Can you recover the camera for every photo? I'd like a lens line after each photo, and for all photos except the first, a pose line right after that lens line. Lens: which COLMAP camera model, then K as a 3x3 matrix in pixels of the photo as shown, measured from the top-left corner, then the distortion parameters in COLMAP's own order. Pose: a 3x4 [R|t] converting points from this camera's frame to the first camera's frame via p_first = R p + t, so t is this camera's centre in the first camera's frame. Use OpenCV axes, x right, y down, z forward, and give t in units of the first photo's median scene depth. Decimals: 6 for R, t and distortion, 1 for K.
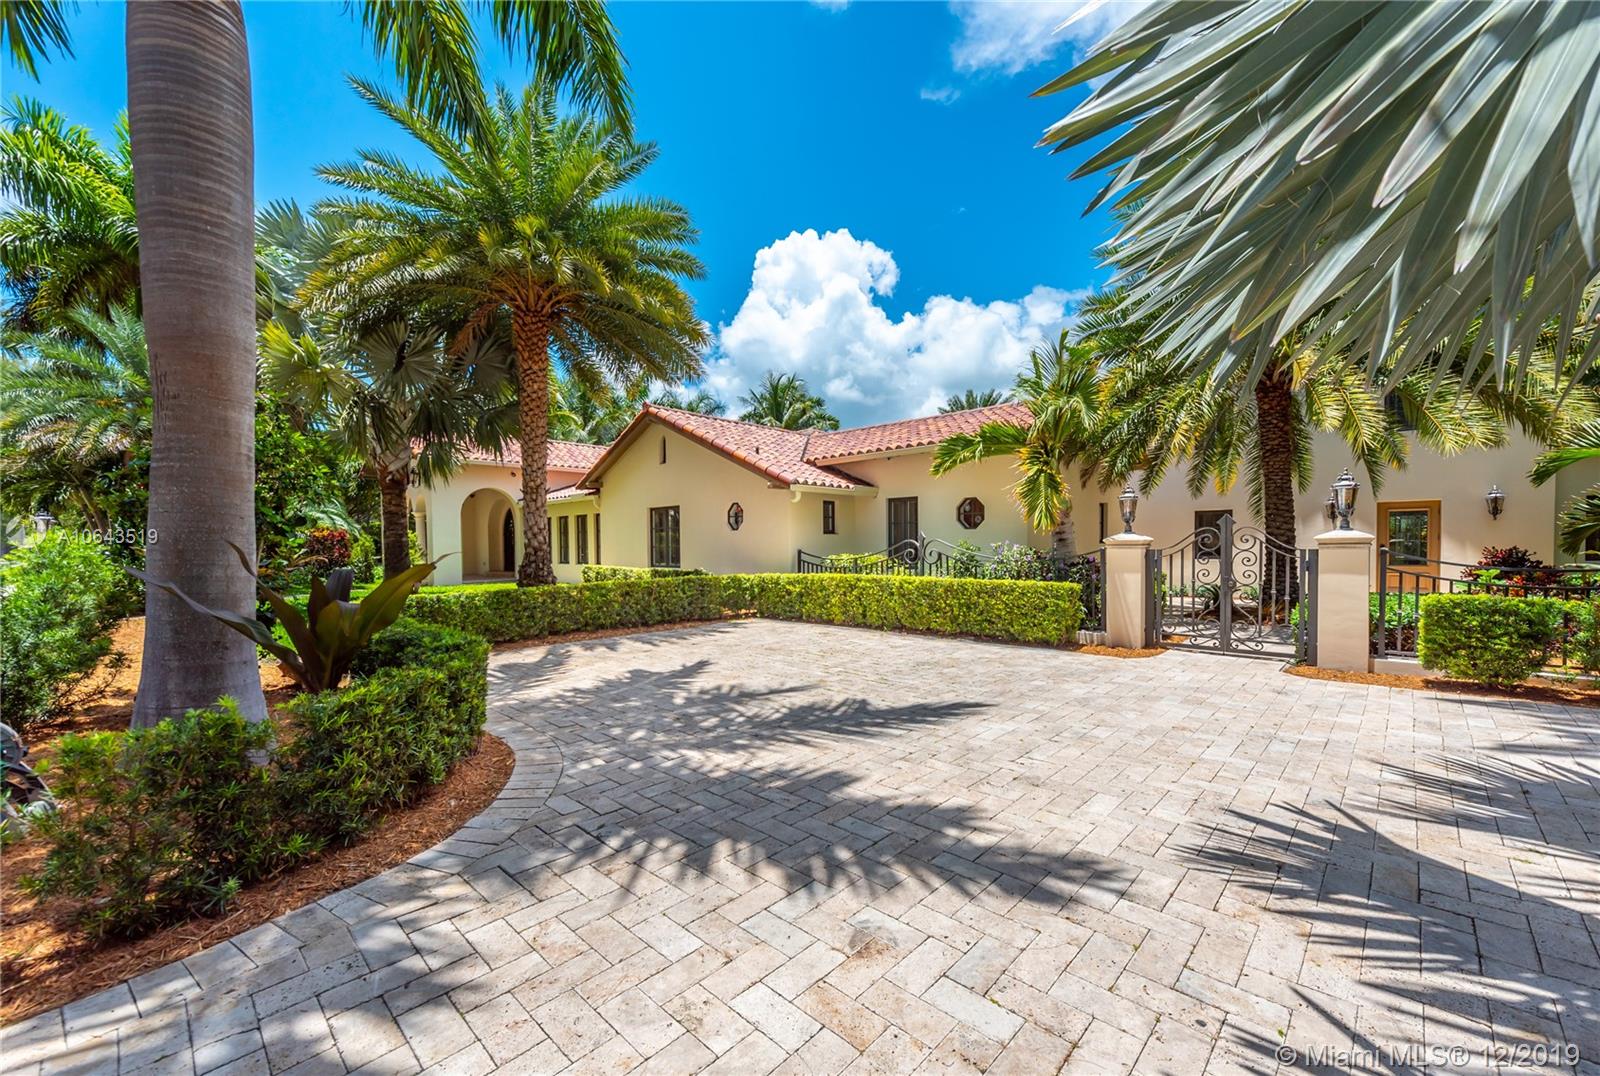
lens RADIAL K [[679.5, 0, 800.0], [0, 679.5, 538.0], [0, 0, 1]] dist [-0.002954, -0.000245]
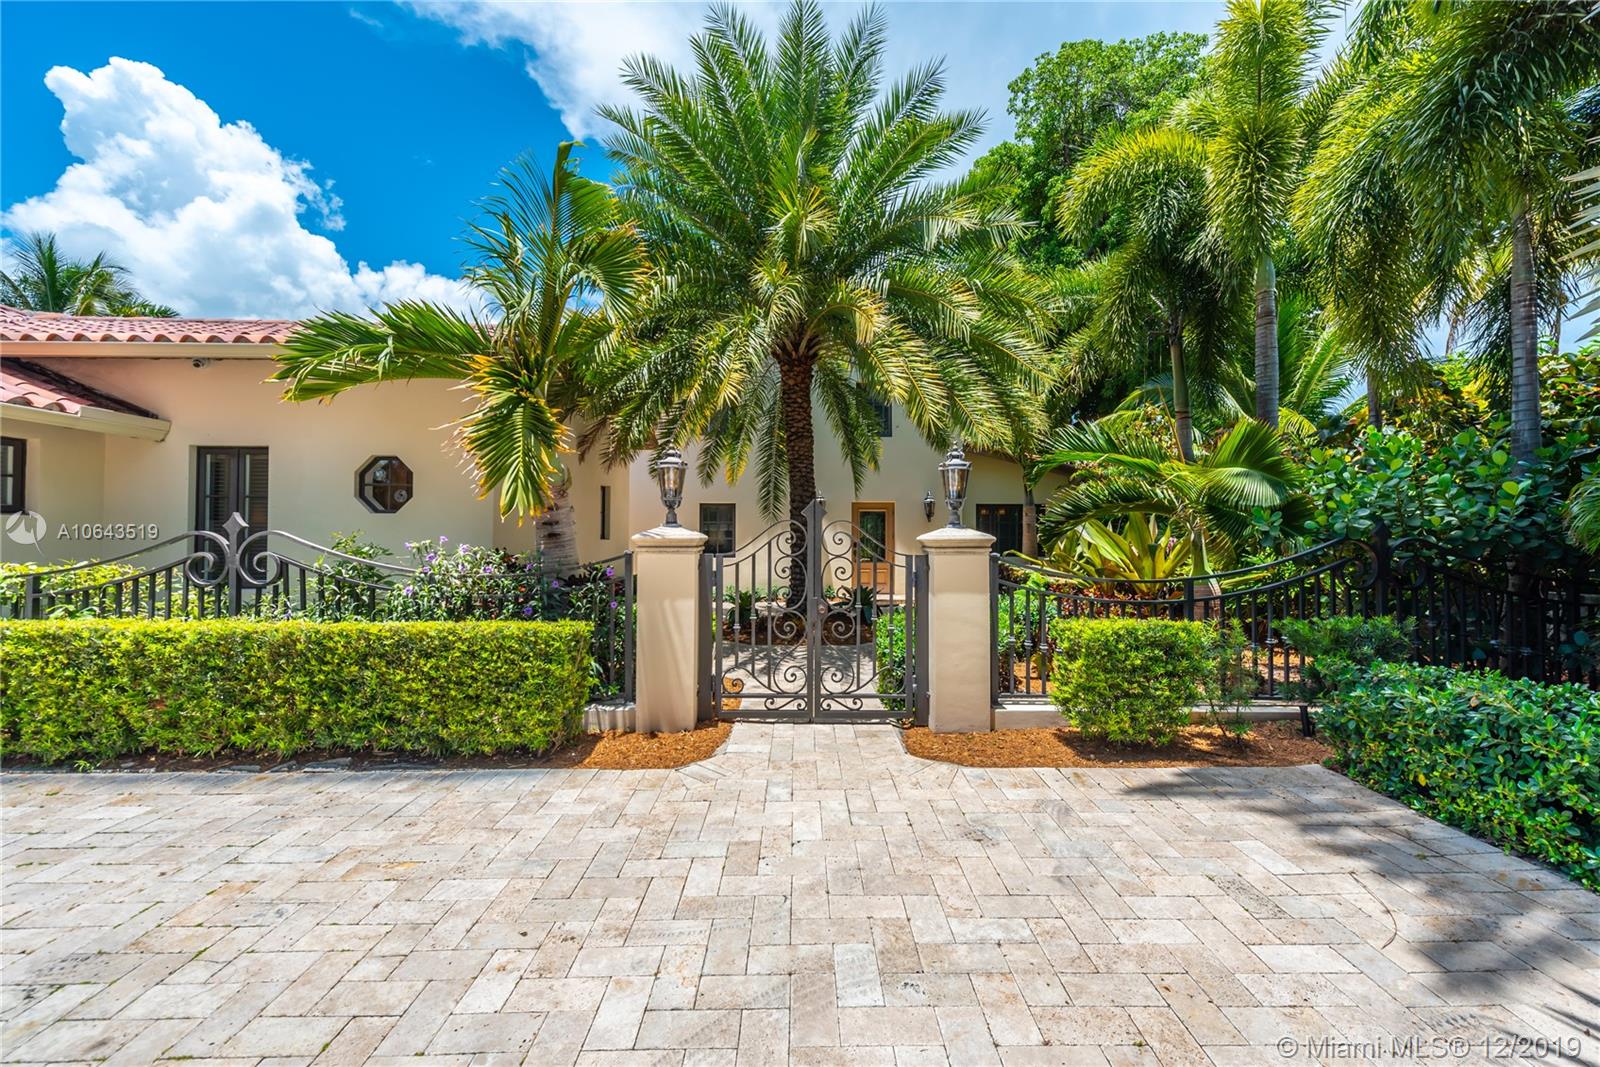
lens RADIAL K [[623.4, 0, 800.0], [0, 623.4, 533.5], [0, 0, 1]] dist [0.010706, -0.000085]
pose [[0.724351, 0.011611, 0.689334, 0.178476], [-0.016699, 0.999860, 0.000705, -0.003090], [-0.689230, -0.012022, 0.724443, 0.490308]]
